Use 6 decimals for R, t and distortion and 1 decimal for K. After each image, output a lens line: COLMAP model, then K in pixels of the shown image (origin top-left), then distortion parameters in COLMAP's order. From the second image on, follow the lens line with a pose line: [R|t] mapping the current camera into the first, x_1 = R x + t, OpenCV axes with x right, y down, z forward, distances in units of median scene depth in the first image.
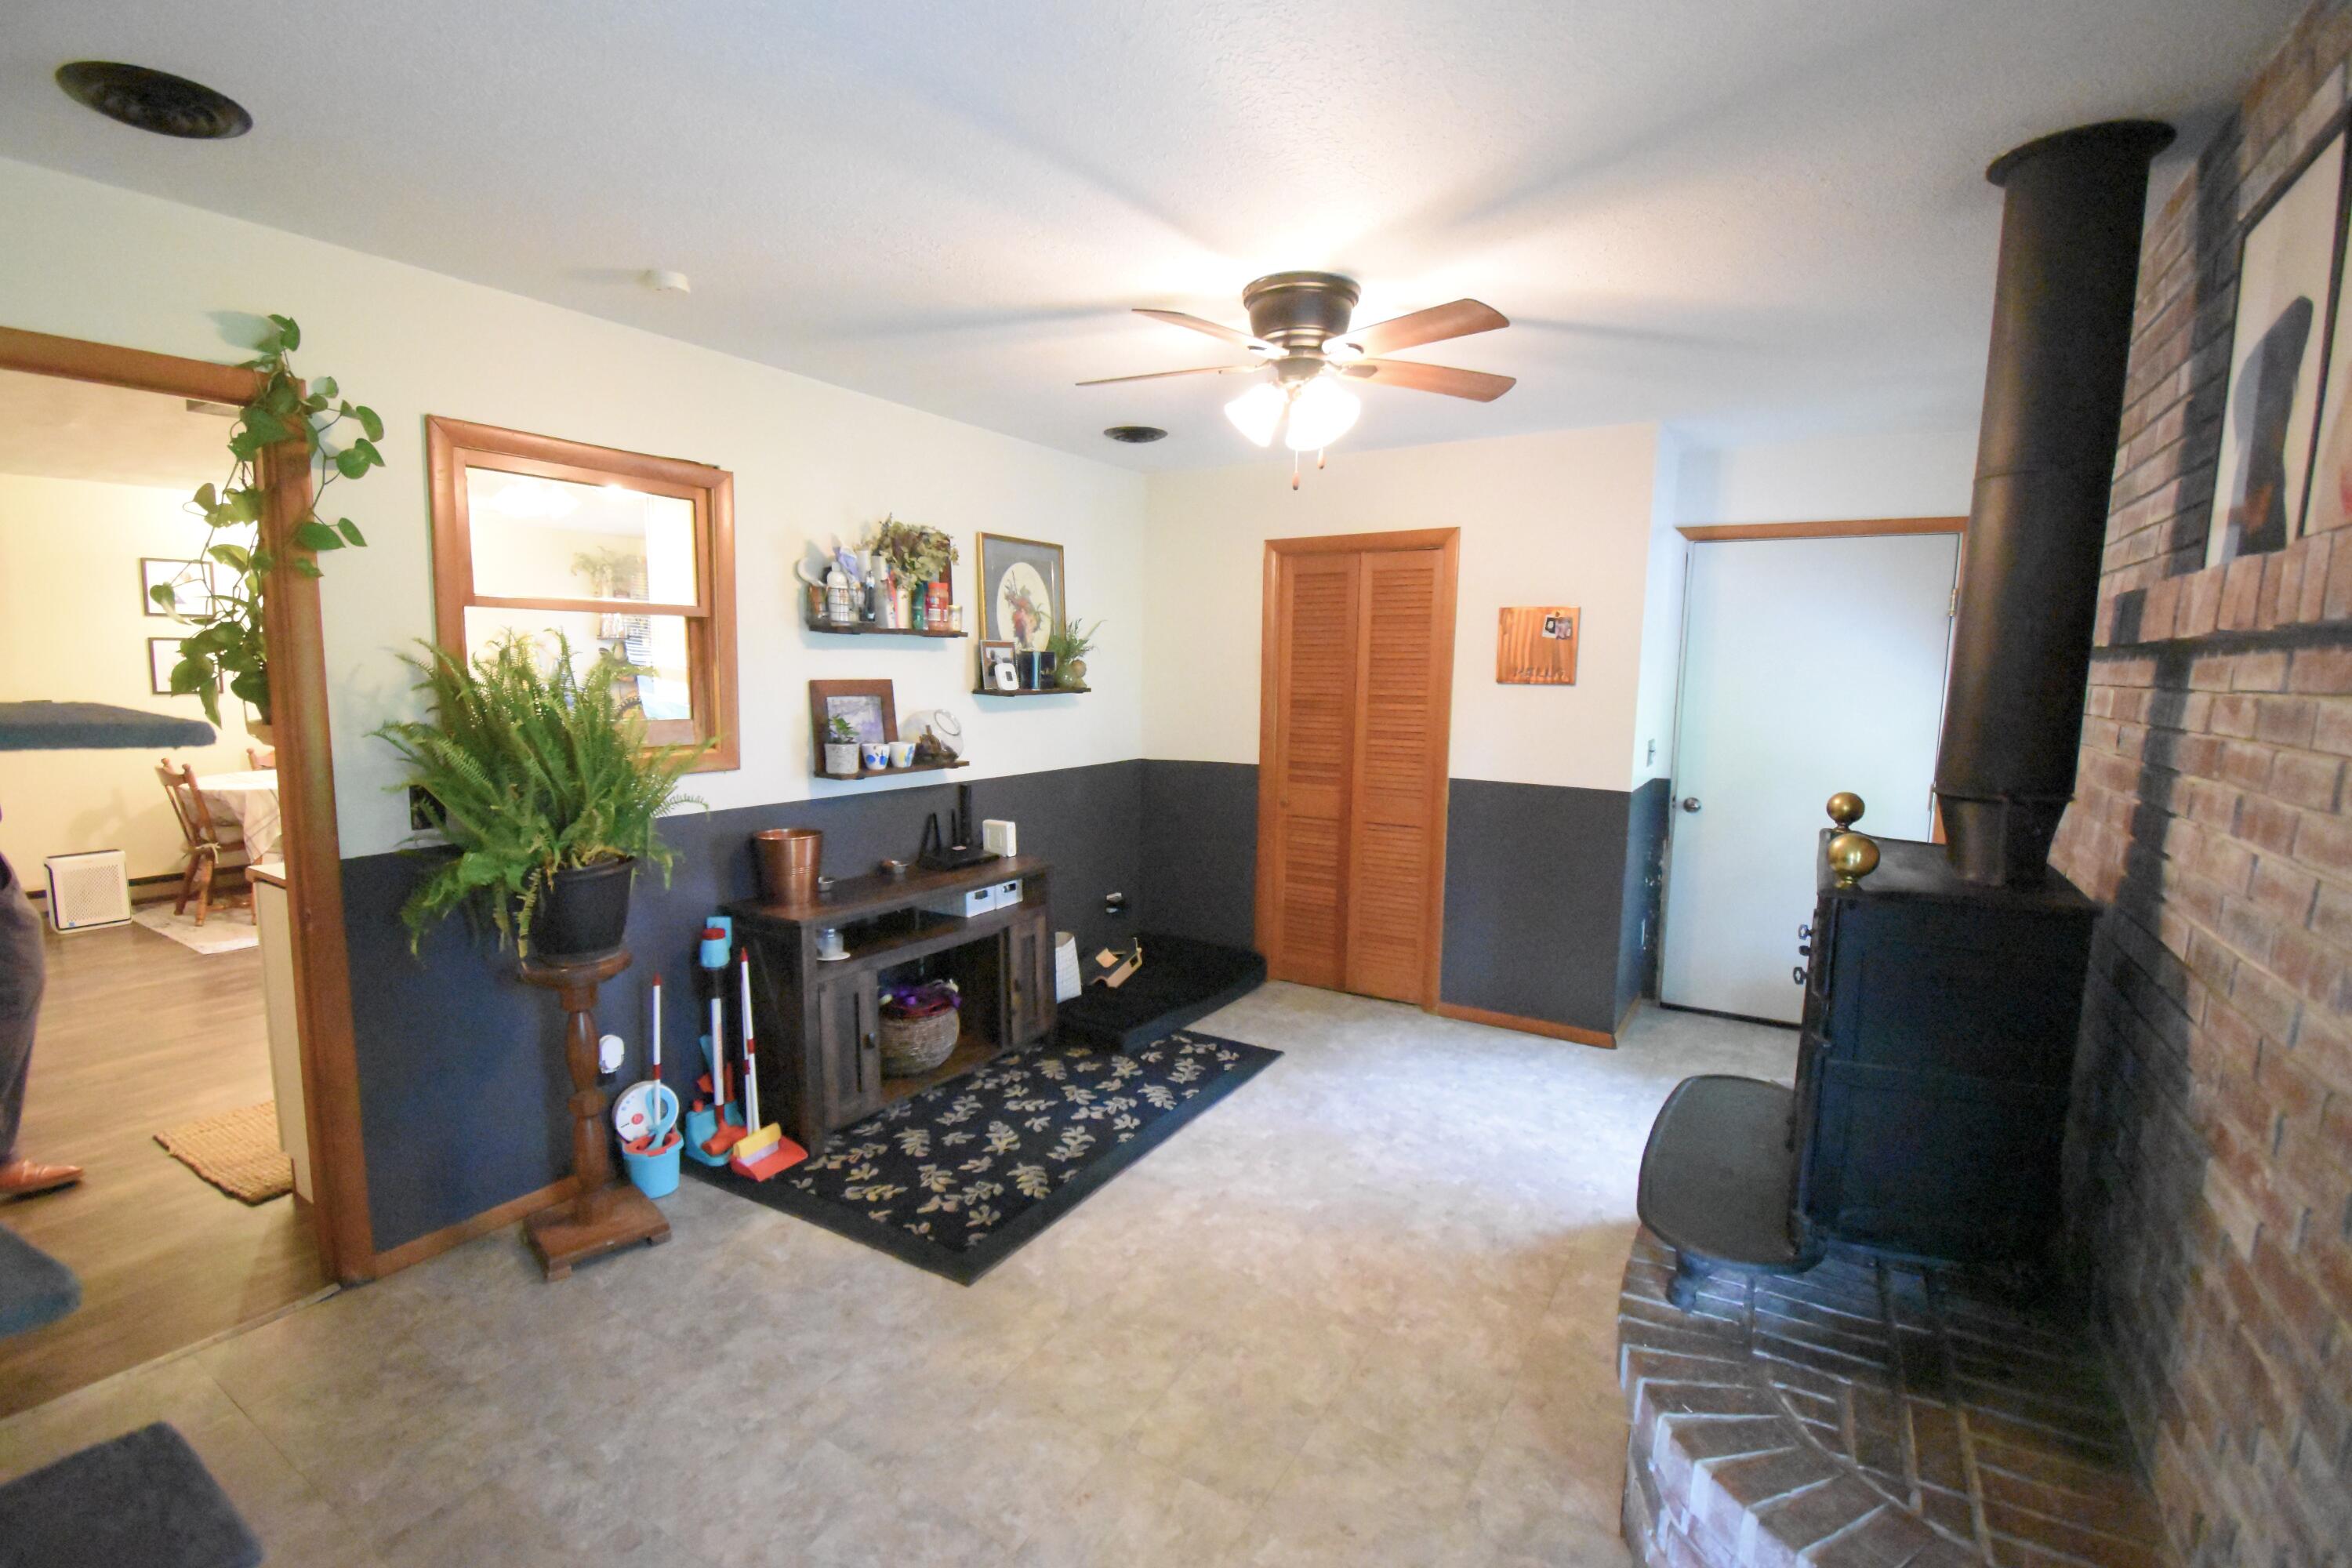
lens RADIAL K [[1035.5, 0, 1156.2], [0, 1035.5, 787.0], [0, 0, 1]] dist [0.013902, -0.022169]
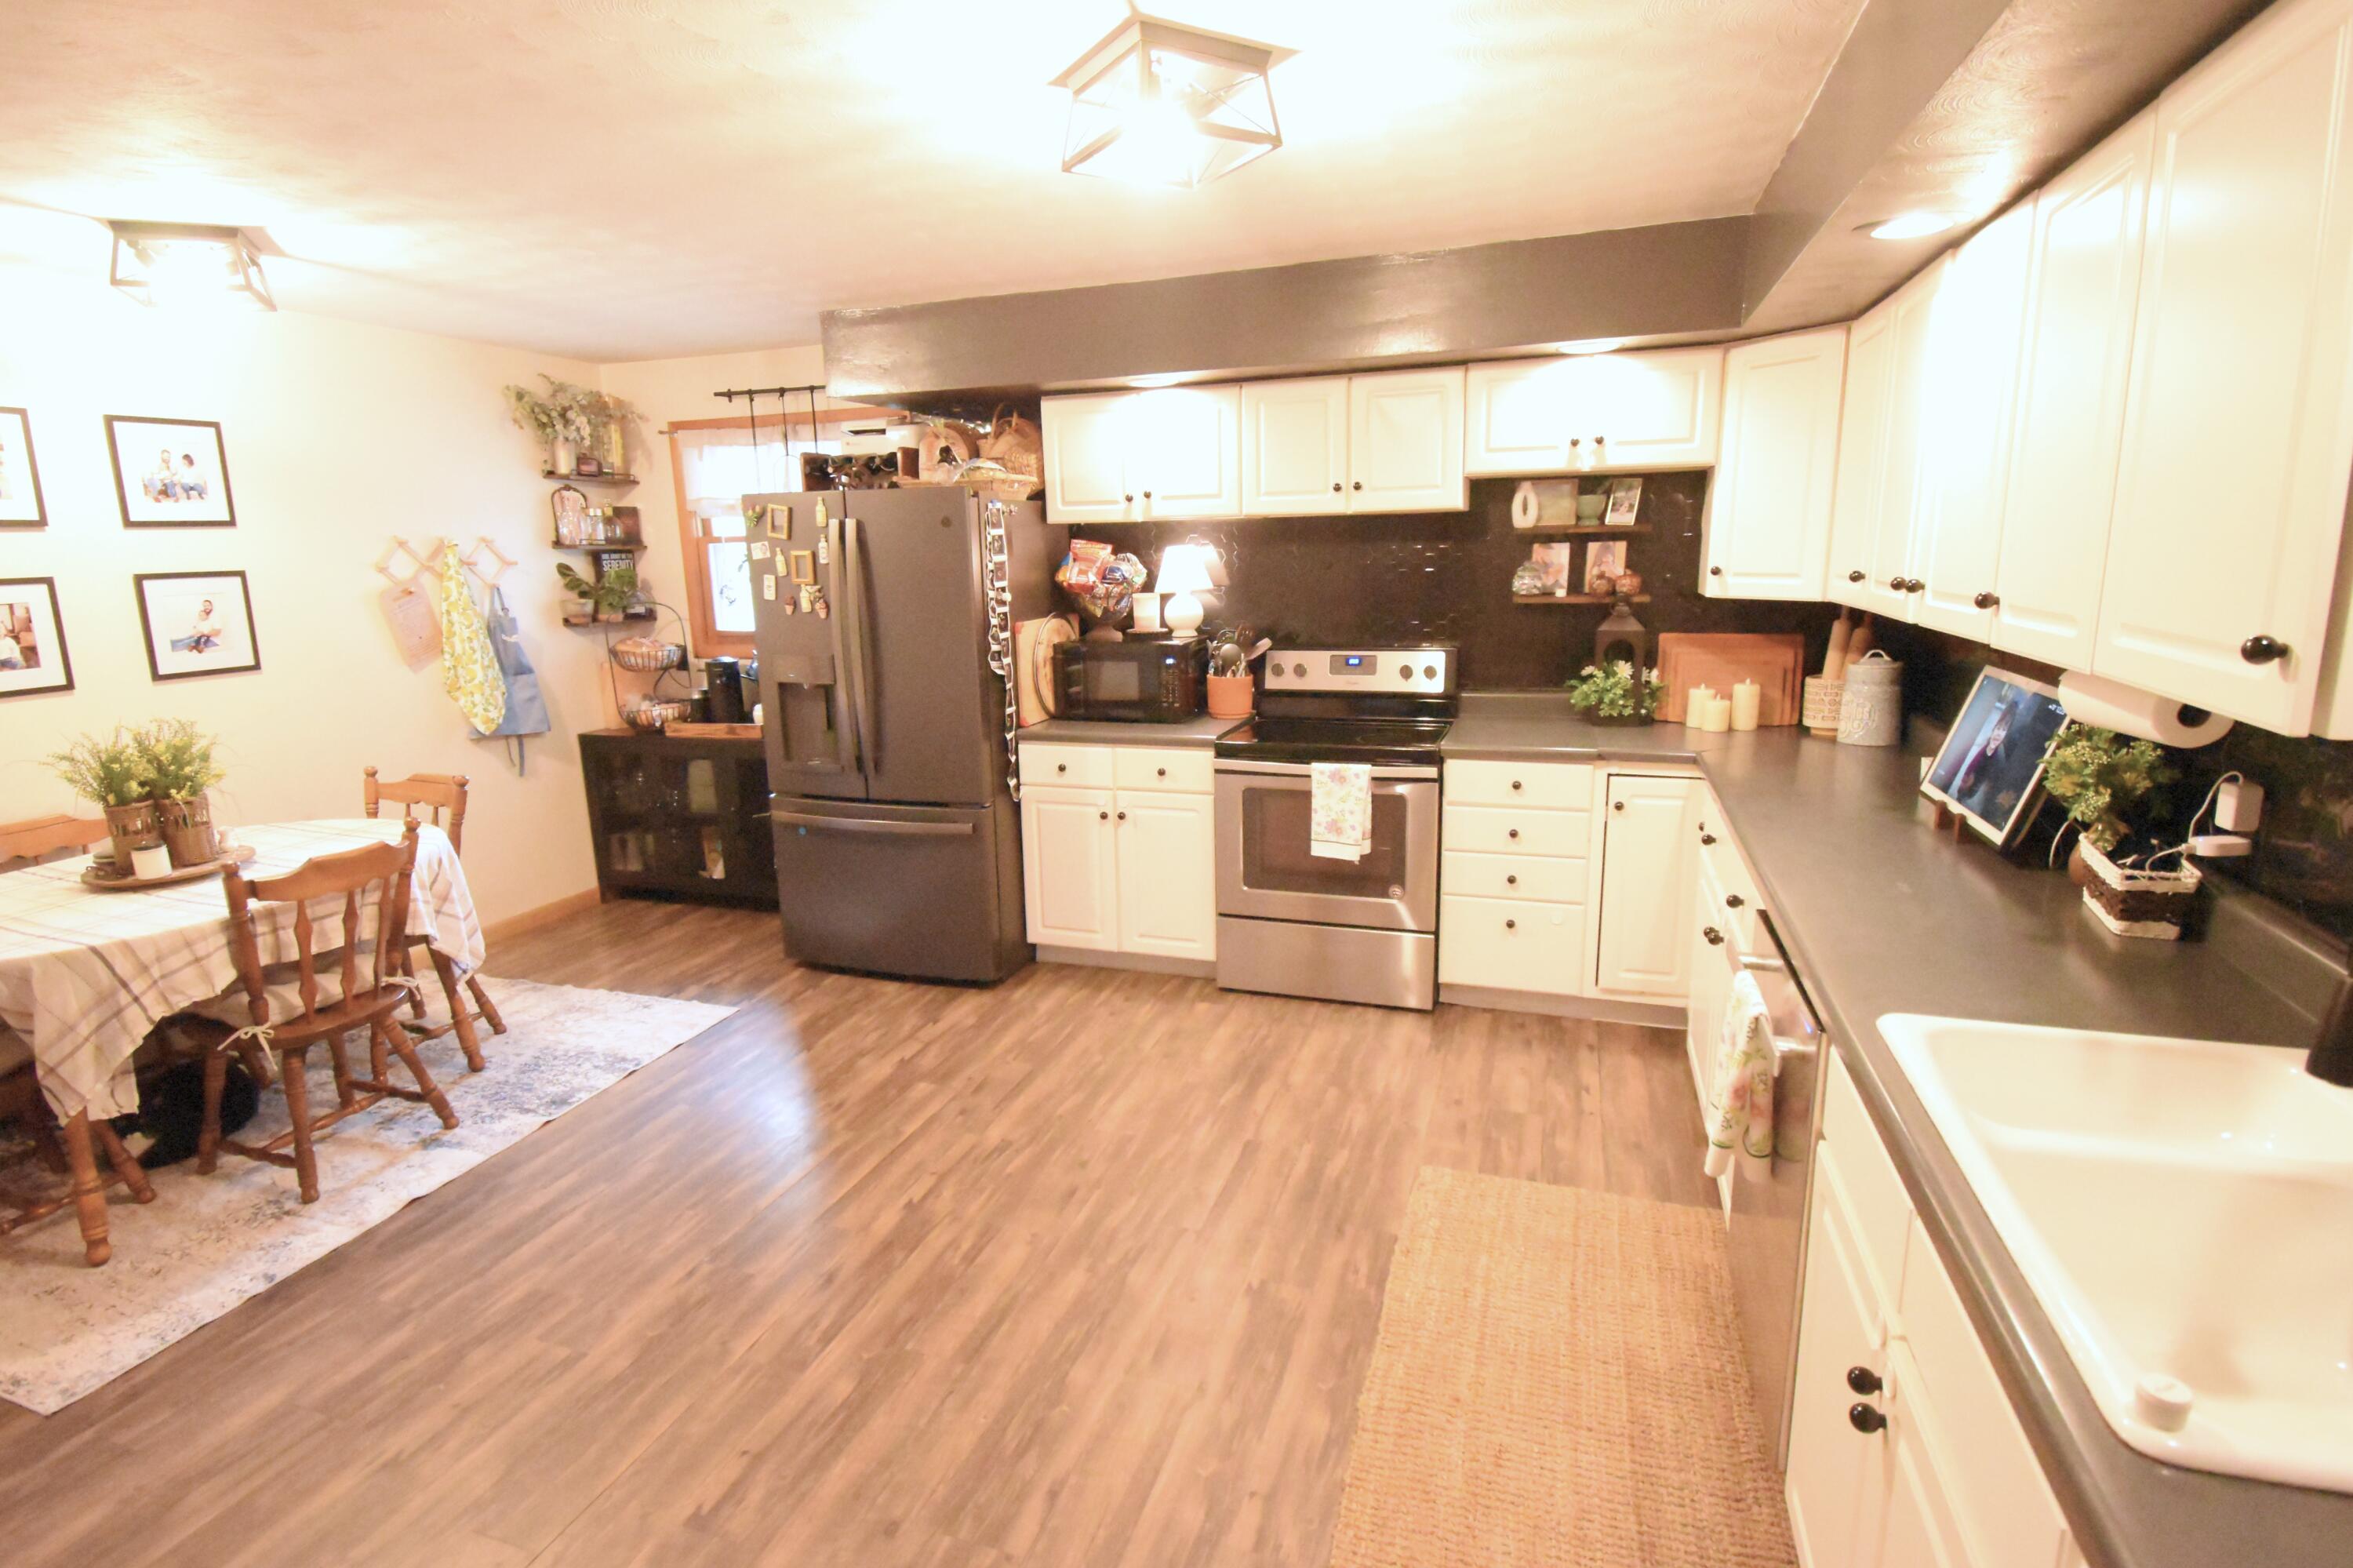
lens RADIAL K [[1147.8, 0, 1169.9], [0, 1147.8, 789.7], [0, 0, 1]] dist [0.007913, -0.014264]
pose [[0.970729, -0.086669, 0.223994, -0.916453], [0.066963, 0.993305, 0.094135, -0.125446], [-0.230653, -0.076380, 0.970034, 0.795141]]
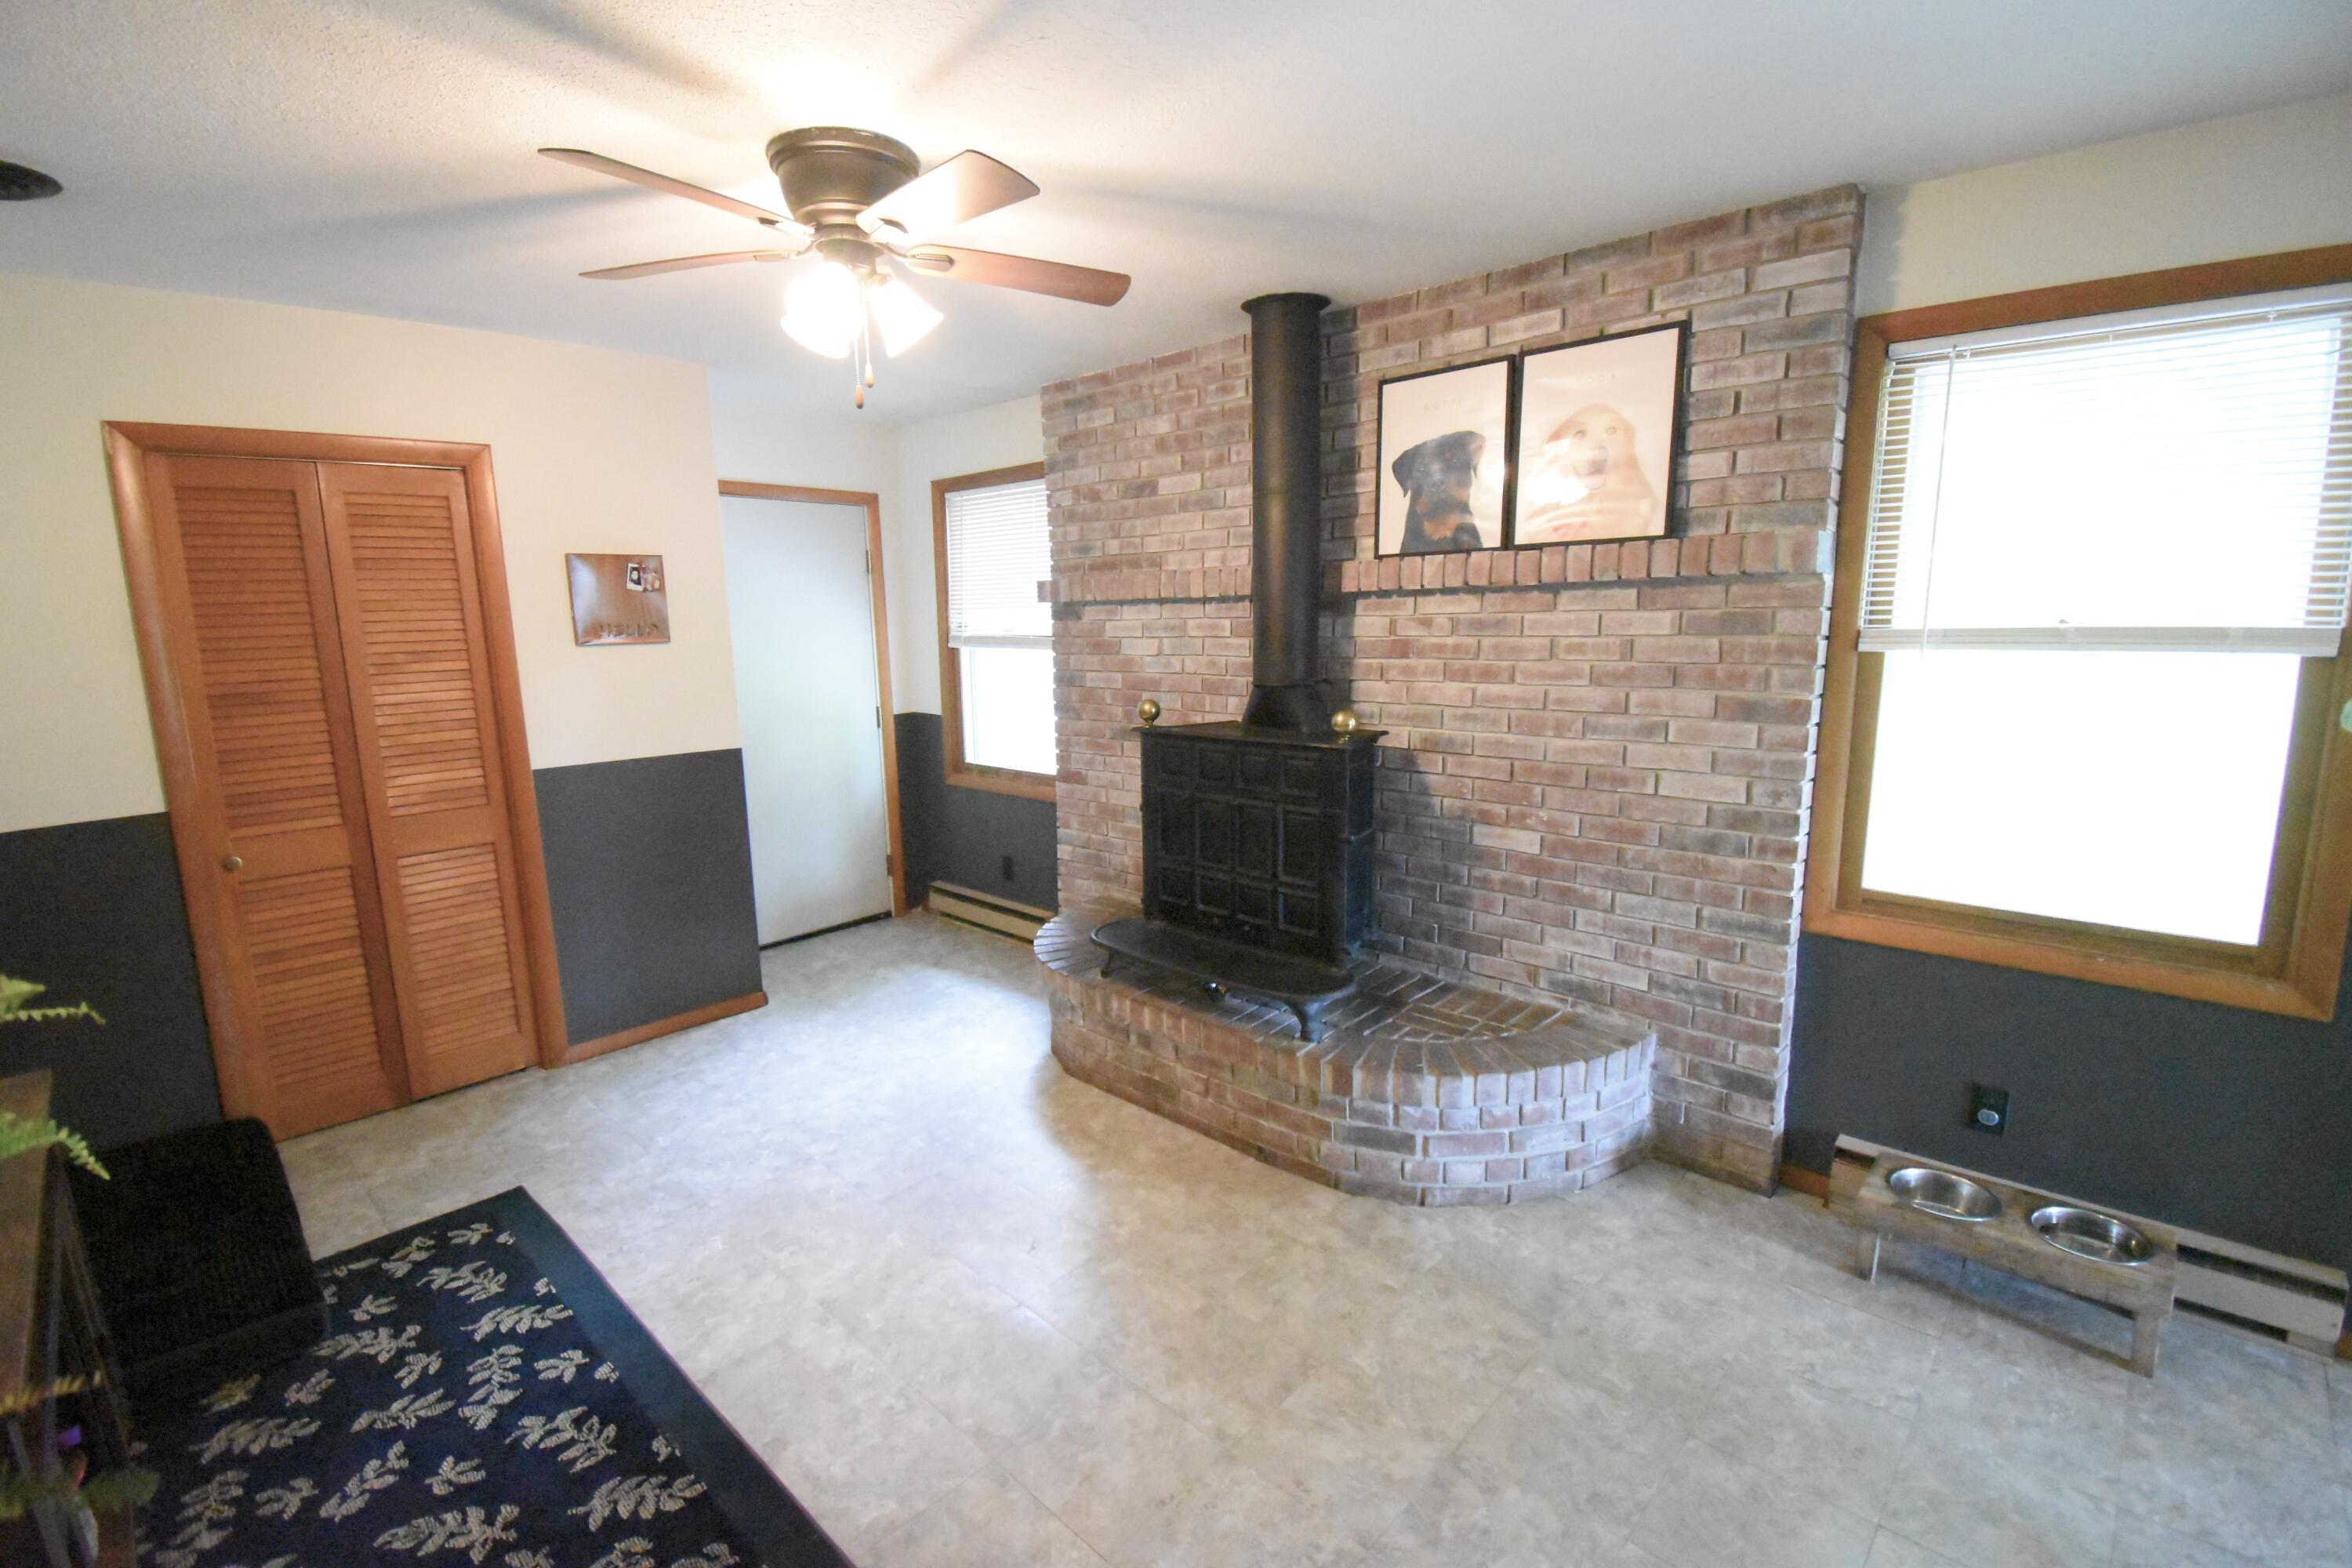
lens RADIAL K [[1035.5, 0, 1185.5], [0, 1035.5, 785.6], [0, 0, 1]] dist [0.013902, -0.022169]
pose [[0.185241, -0.183912, 0.965330, -0.430230], [0.139938, 0.977257, 0.159331, -0.058928], [-0.972678, 0.105571, 0.206764, 0.397419]]
